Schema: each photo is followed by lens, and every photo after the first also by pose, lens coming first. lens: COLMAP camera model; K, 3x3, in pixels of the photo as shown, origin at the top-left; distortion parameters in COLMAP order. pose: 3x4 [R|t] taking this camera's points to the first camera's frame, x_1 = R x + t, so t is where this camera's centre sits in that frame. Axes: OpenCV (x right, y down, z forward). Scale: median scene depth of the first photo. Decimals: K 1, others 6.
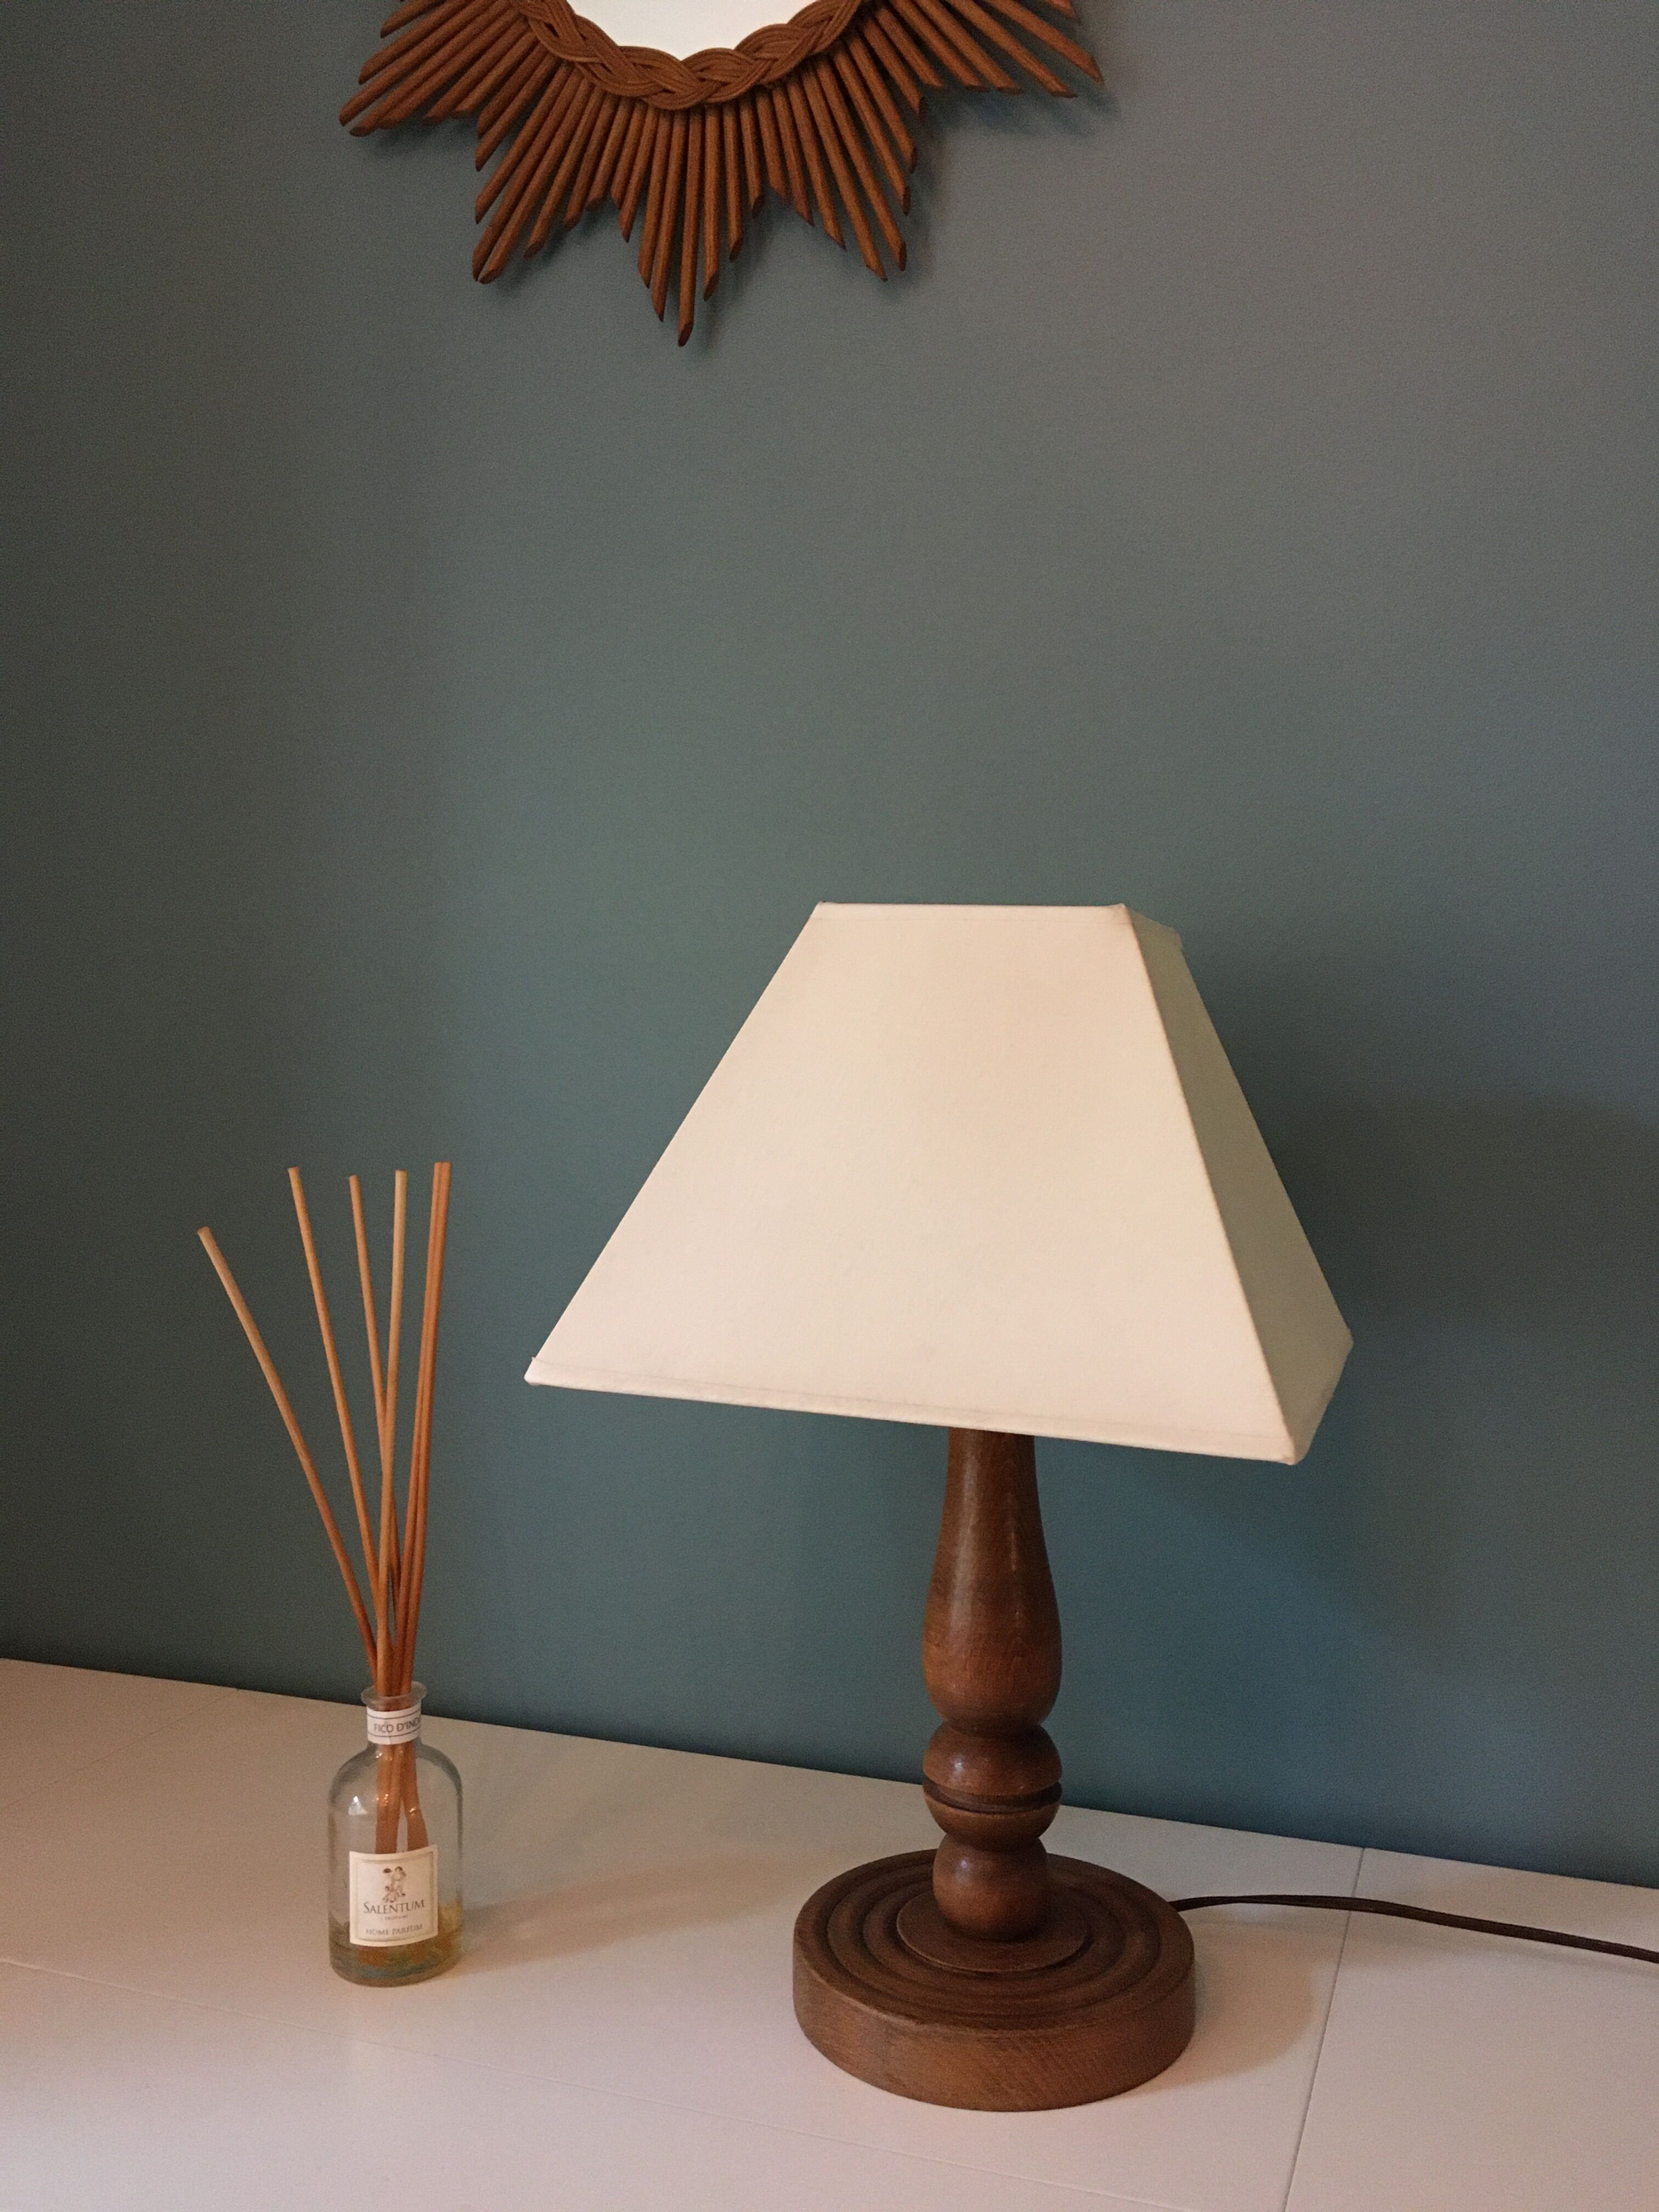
lens RADIAL K [[1876.6, 0, 837.0], [0, 1876.6, 1108.4], [0, 0, 1]] dist [0.085205, -0.161765]
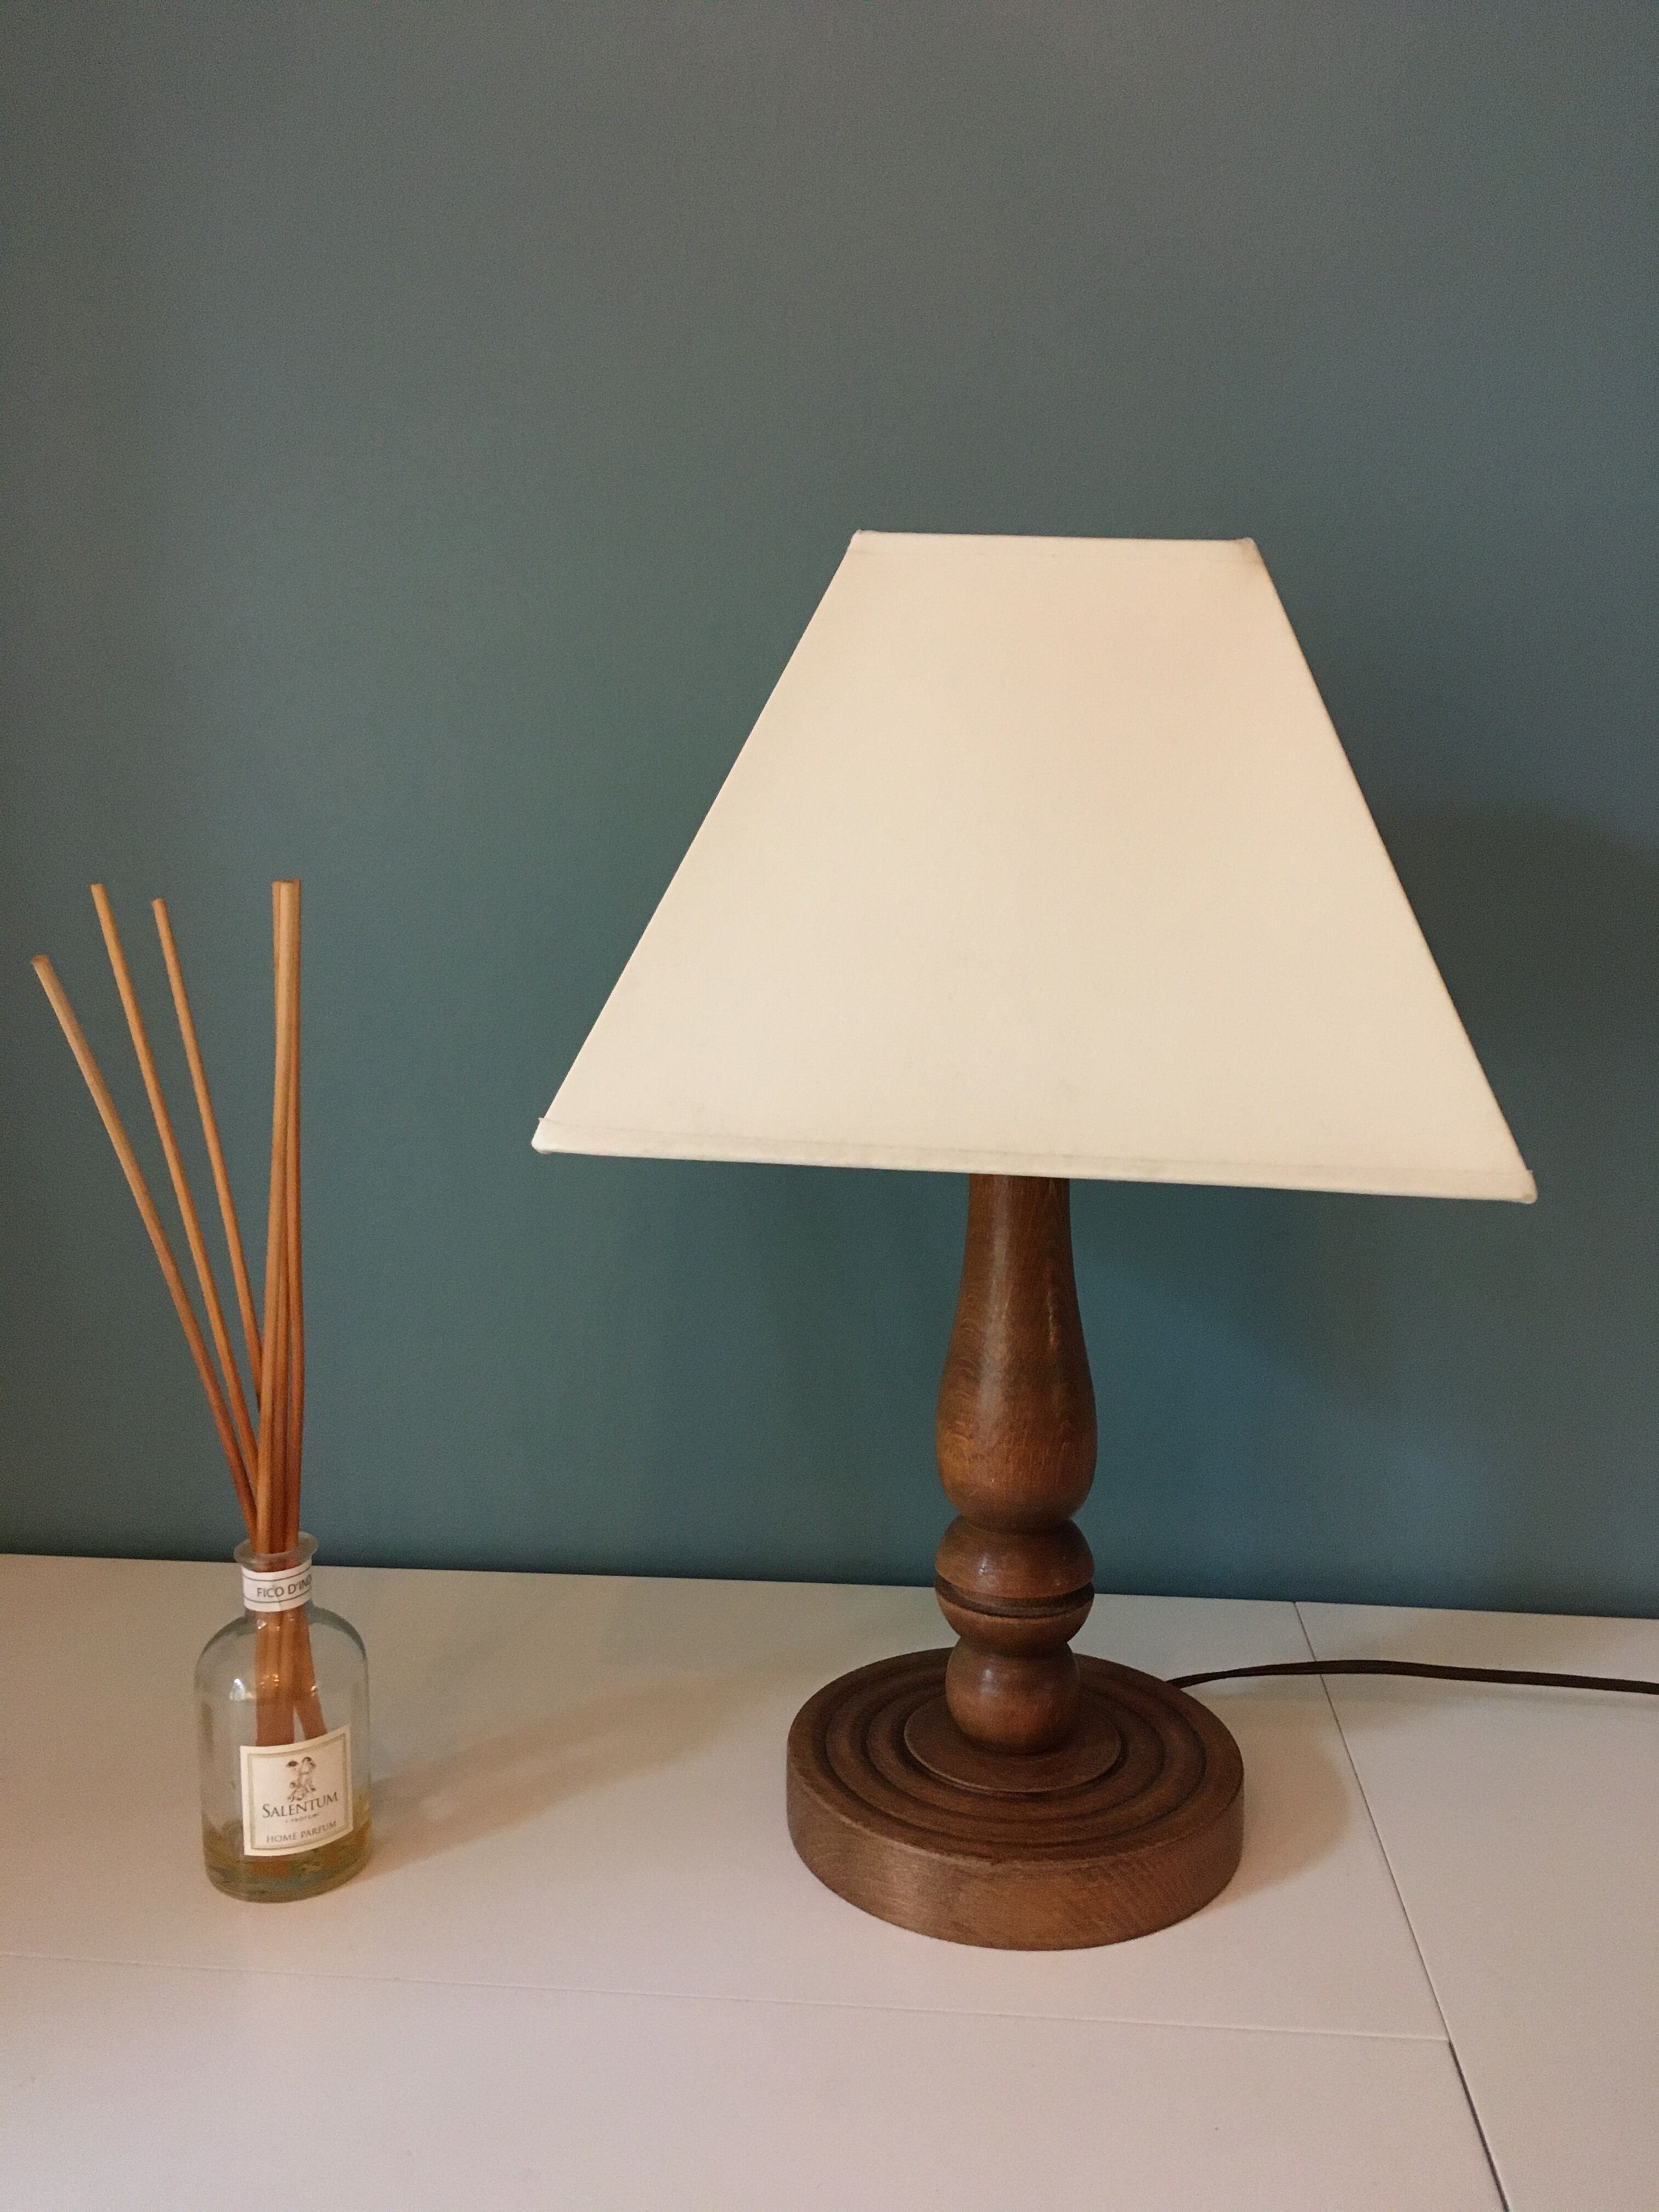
lens RADIAL K [[1876.6, 0, 844.0], [0, 1876.6, 1108.6], [0, 0, 1]] dist [0.085205, -0.161765]
pose [[0.965996, -0.036449, 0.255976, -0.212015], [0.005745, 0.992795, 0.119683, 0.033243], [-0.258494, -0.114143, 0.959246, 0.207884]]
